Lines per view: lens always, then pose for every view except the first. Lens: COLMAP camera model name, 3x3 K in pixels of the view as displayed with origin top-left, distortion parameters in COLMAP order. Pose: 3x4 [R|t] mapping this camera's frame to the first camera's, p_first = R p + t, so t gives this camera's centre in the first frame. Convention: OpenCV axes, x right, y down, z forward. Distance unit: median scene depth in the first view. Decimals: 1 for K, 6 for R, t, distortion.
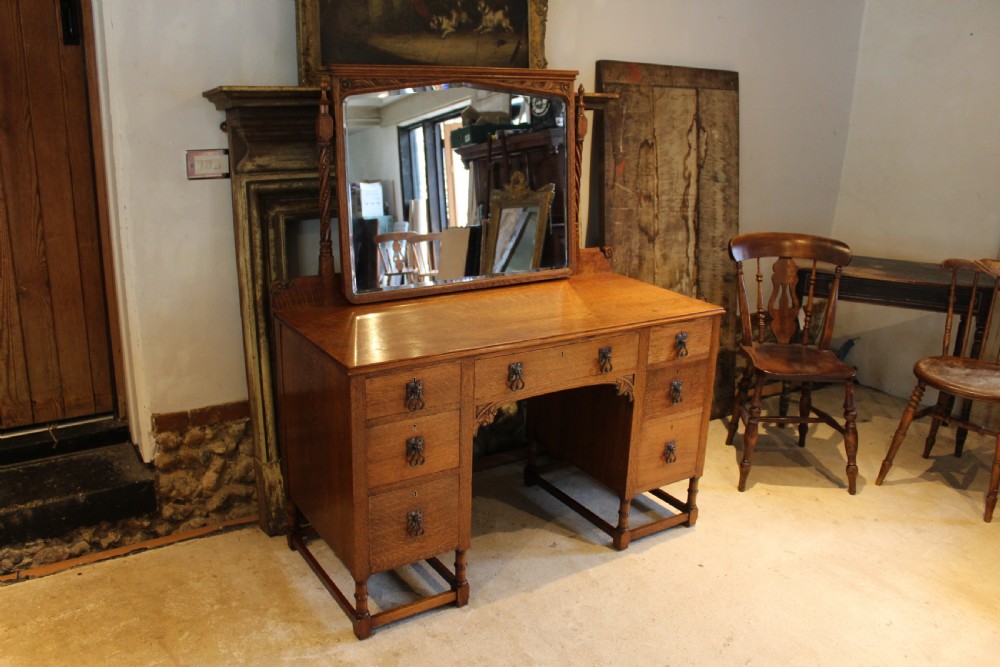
lens RADIAL K [[825.3, 0, 499.5], [0, 825.3, 323.4], [0, 0, 1]] dist [-0.165530, 0.139845]
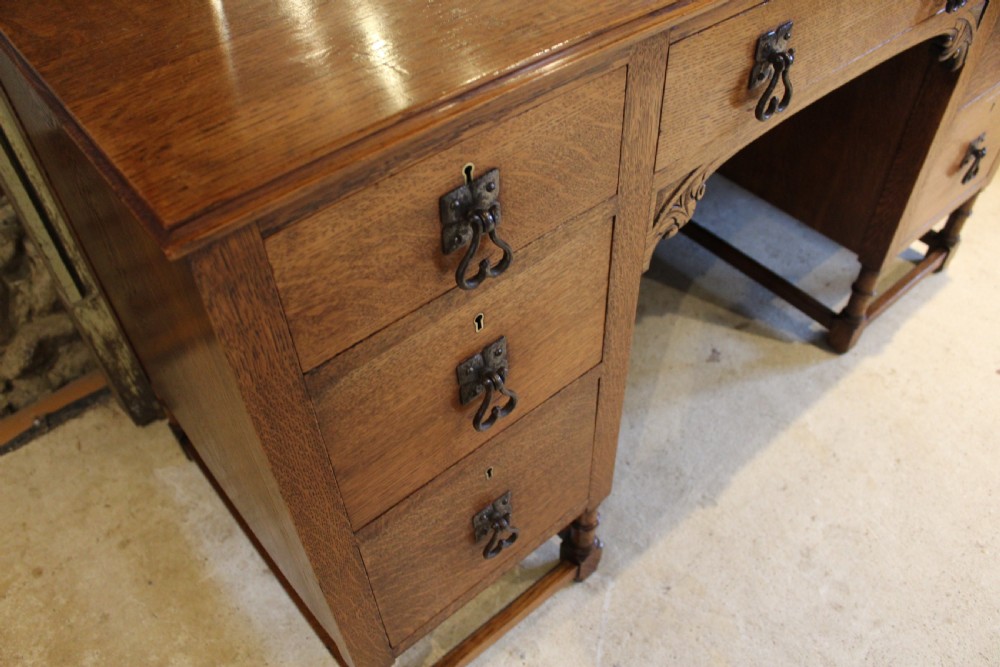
lens RADIAL K [[825.3, 0, 493.4], [0, 825.3, 325.0], [0, 0, 1]] dist [-0.165530, 0.139845]
pose [[0.990795, -0.130210, 0.037010, -0.084417], [0.093842, 0.857727, 0.505468, -0.010965], [-0.097561, -0.497342, 0.862051, 0.589553]]
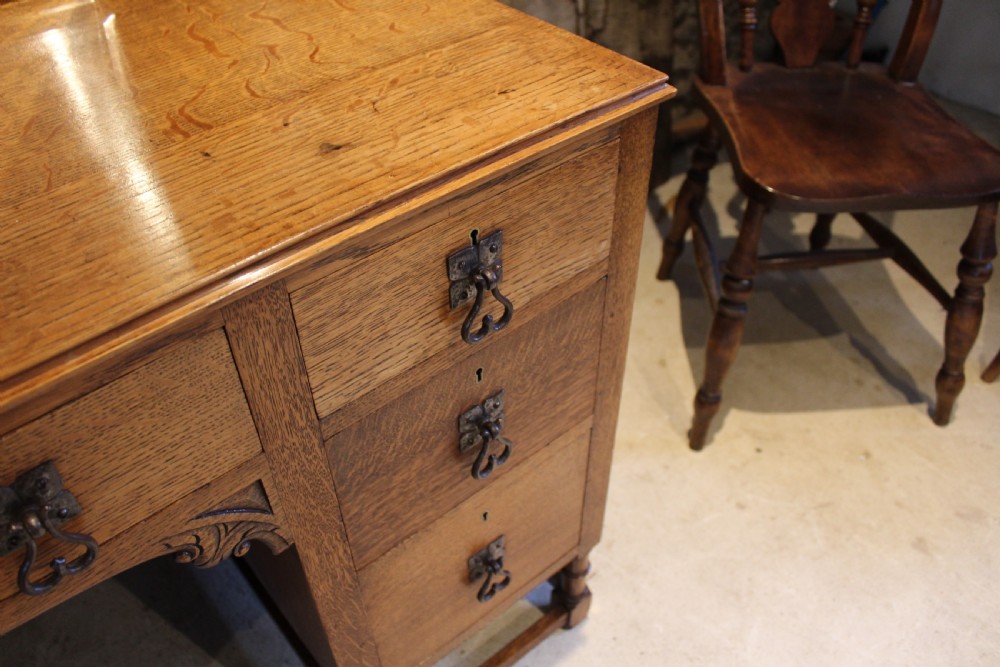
lens RADIAL K [[825.3, 0, 492.4], [0, 825.3, 335.1], [0, 0, 1]] dist [-0.165530, 0.139845]
pose [[0.990706, -0.121265, 0.061615, 0.198734], [0.080501, 0.887859, 0.453020, -0.058142], [-0.109641, -0.443849, 0.889369, 0.754705]]
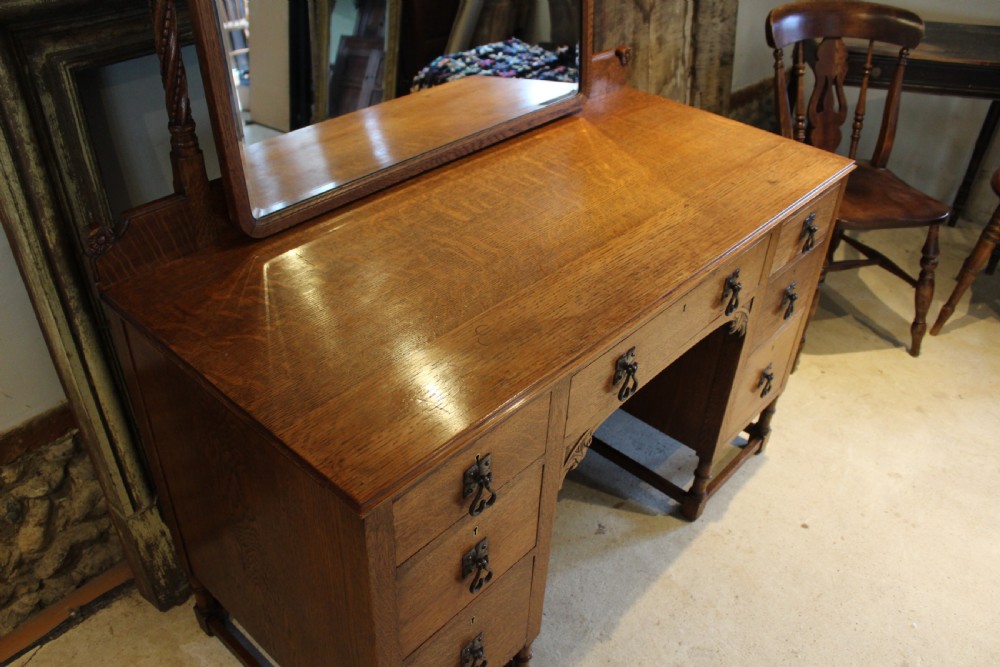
lens RADIAL K [[825.3, 0, 494.6], [0, 825.3, 323.9], [0, 0, 1]] dist [-0.165530, 0.139845]
pose [[0.966199, -0.143232, 0.214346, -0.139502], [0.064645, 0.939498, 0.336401, -0.122399], [-0.249561, -0.311173, 0.917001, 0.452958]]
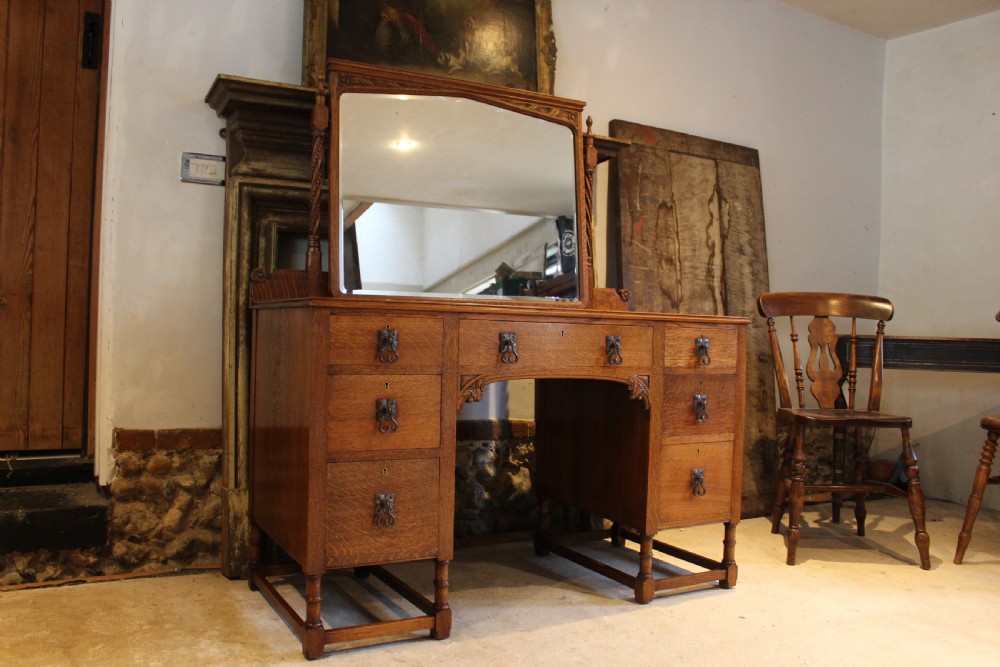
lens RADIAL K [[825.3, 0, 500.0], [0, 825.3, 325.7], [0, 0, 1]] dist [-0.165530, 0.139845]
pose [[0.998181, -0.004058, -0.060151, 0.053214], [-0.013128, 0.959160, -0.282558, 0.239685], [0.058841, 0.282833, 0.957363, 0.124732]]
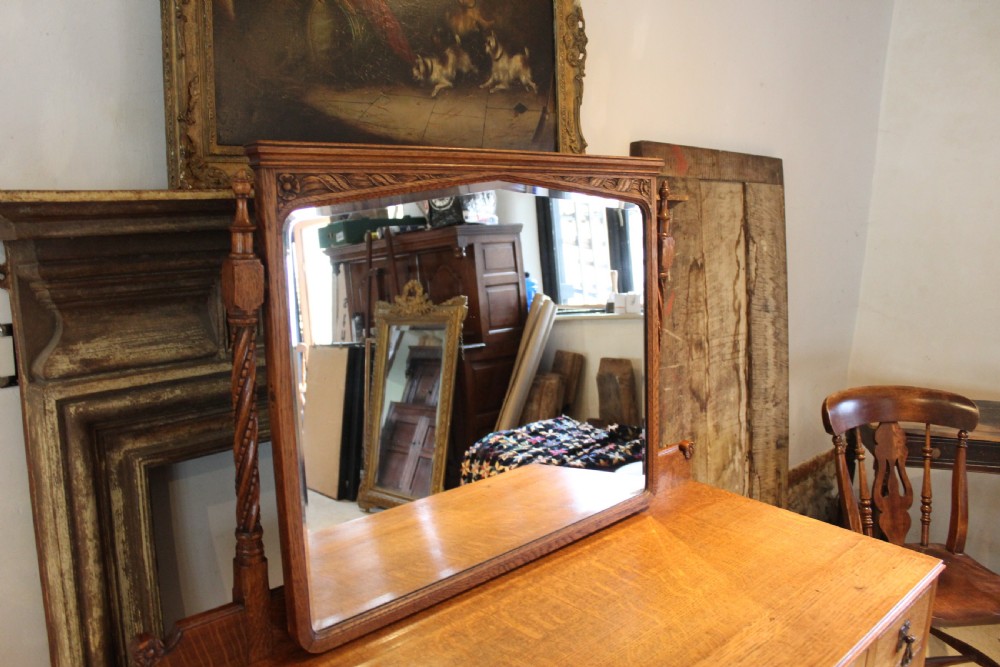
lens RADIAL K [[825.3, 0, 492.1], [0, 825.3, 330.5], [0, 0, 1]] dist [-0.165530, 0.139845]
pose [[0.978190, -0.035475, 0.204658, -0.152655], [0.053269, 0.995199, -0.082102, -0.151044], [-0.200763, 0.091213, 0.975384, 0.478155]]
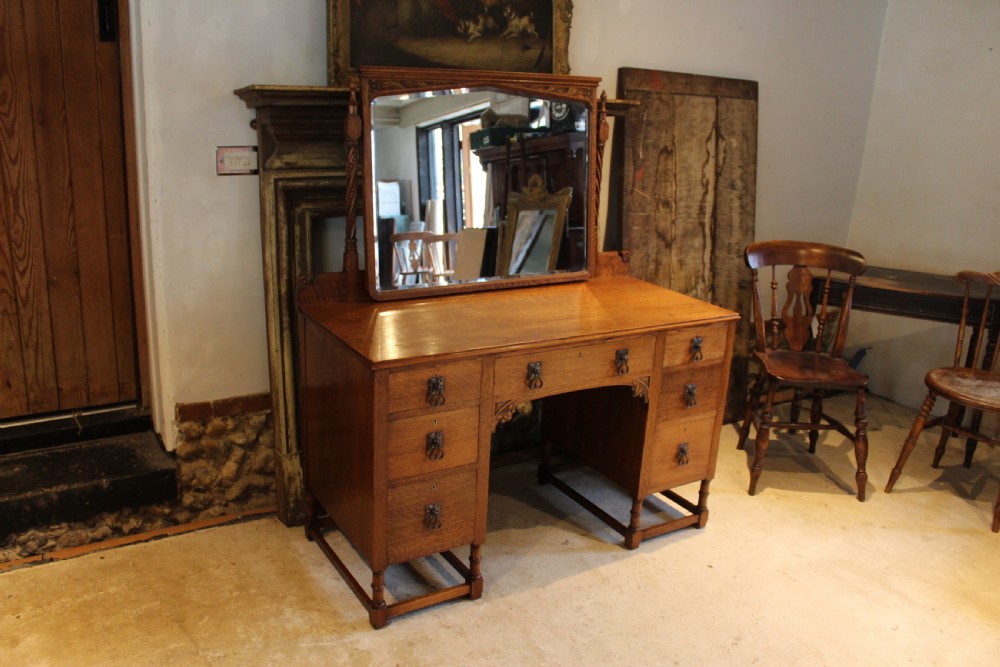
lens RADIAL K [[825.3, 0, 501.0], [0, 825.3, 323.0], [0, 0, 1]] dist [-0.165530, 0.139845]
pose [[0.999625, 0.024842, -0.011507, -0.009593], [-0.024876, 0.999687, -0.002801, 0.002742], [0.011433, 0.003086, 0.999930, -0.019016]]
